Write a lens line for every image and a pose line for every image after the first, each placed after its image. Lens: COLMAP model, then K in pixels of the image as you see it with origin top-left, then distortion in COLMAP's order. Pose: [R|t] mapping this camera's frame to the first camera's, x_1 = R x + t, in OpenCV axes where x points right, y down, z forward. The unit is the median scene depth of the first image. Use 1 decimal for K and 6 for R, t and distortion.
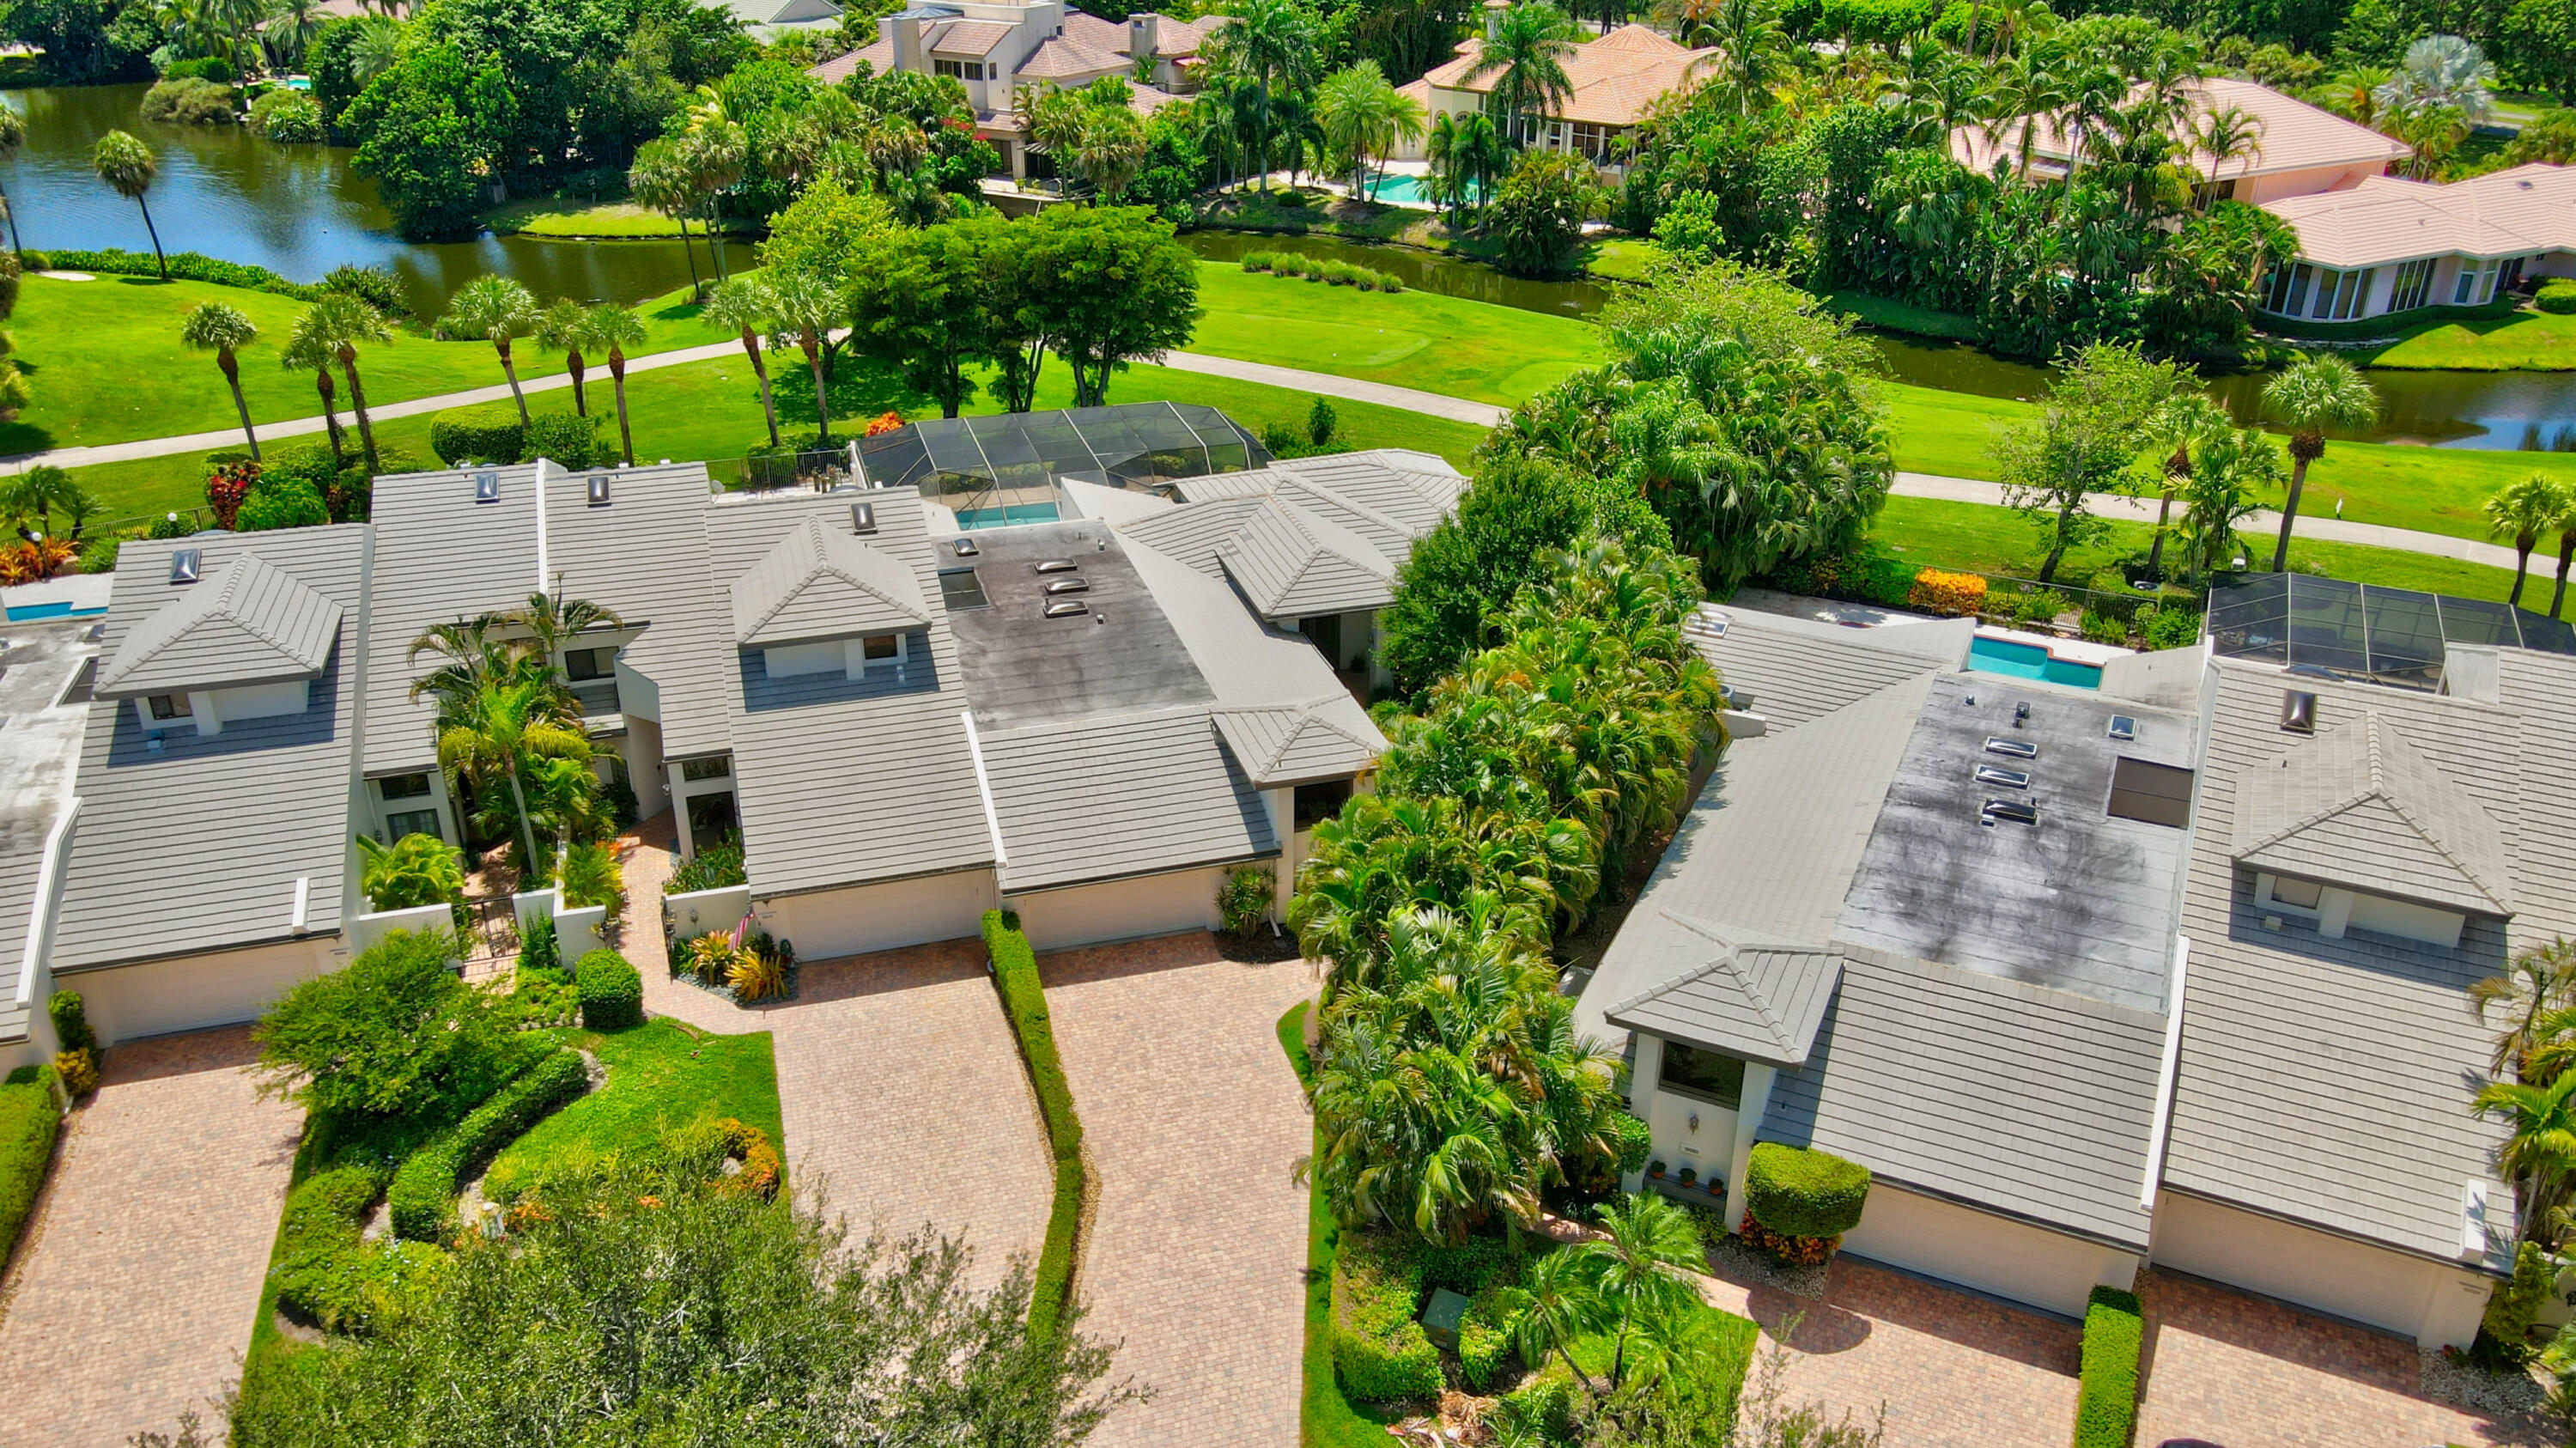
lens RADIAL K [[1920.2, 0, 1270.9], [0, 1920.2, 725.9], [0, 0, 1]] dist [-0.015273, 0.051664]
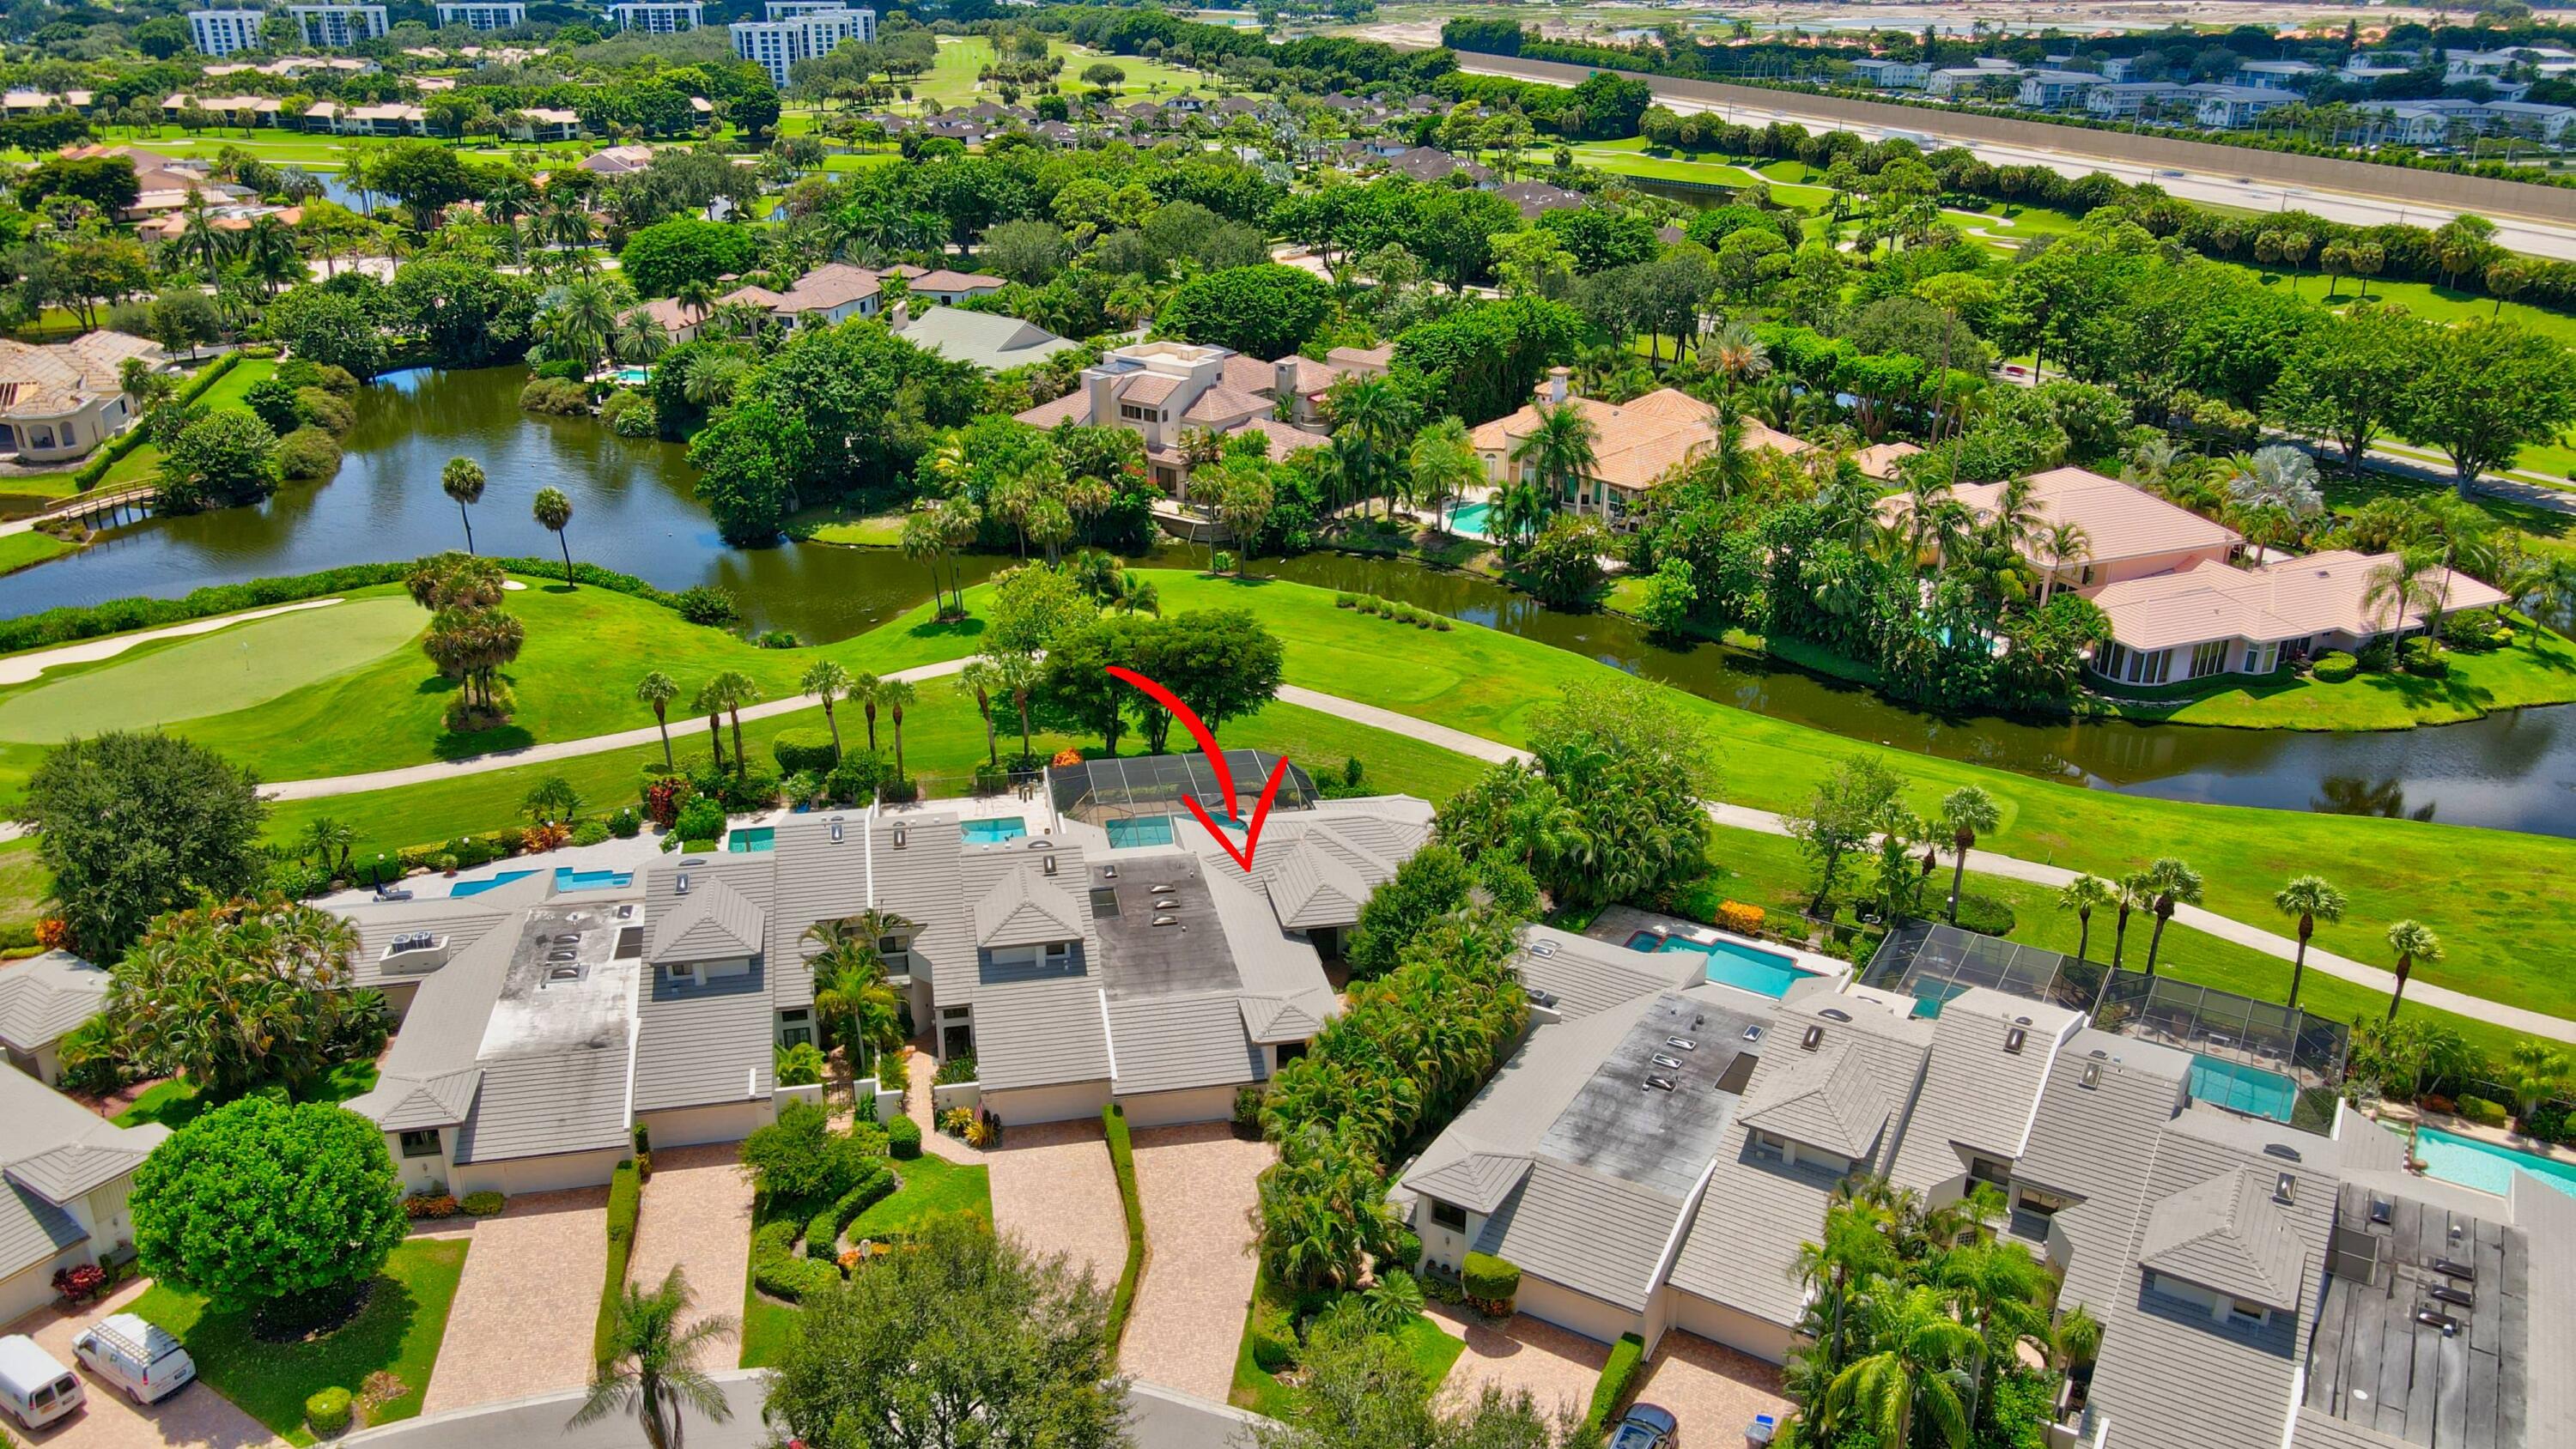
lens RADIAL K [[1919.7, 0, 1264.1], [0, 1919.7, 731.8], [0, 0, 1]] dist [-0.015273, 0.051664]
pose [[0.994691, 0.037933, -0.095665, 0.134607], [-0.043990, 0.997105, -0.062023, -0.124227], [0.093036, 0.065902, 0.993479, -0.680786]]
